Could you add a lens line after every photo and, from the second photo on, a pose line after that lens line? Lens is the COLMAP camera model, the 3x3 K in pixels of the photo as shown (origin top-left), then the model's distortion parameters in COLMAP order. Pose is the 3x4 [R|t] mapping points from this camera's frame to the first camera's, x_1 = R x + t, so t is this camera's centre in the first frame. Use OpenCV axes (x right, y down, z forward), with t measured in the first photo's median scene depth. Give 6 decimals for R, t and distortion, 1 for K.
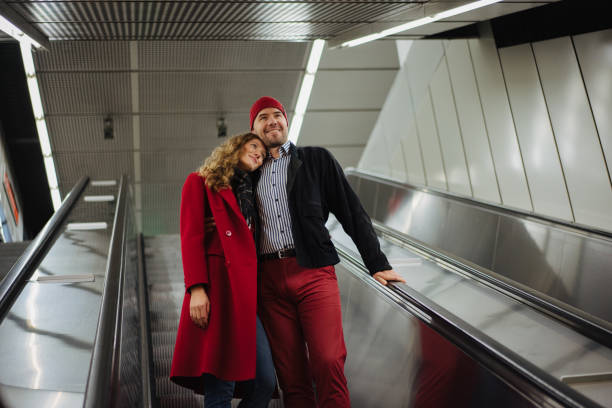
lens RADIAL K [[938.9, 0, 306.0], [0, 938.9, 204.0], [0, 0, 1]] dist [-0.001606, -0.189886]
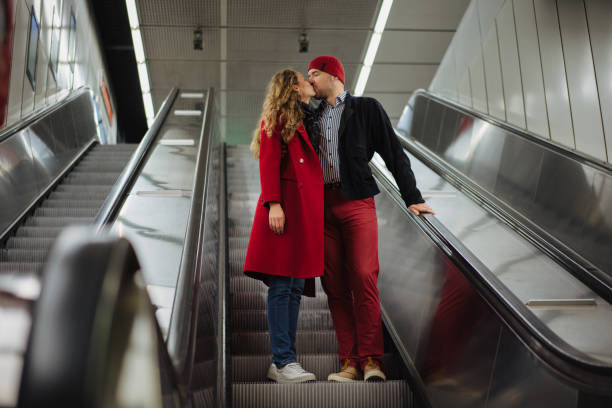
lens RADIAL K [[938.9, 0, 306.0], [0, 938.9, 204.0], [0, 0, 1]] dist [-0.001606, -0.189886]
pose [[0.994904, 0.053034, -0.085749, 0.022403], [-0.043608, 0.993163, 0.108286, -0.027410], [0.090906, -0.103995, 0.990415, -0.111187]]
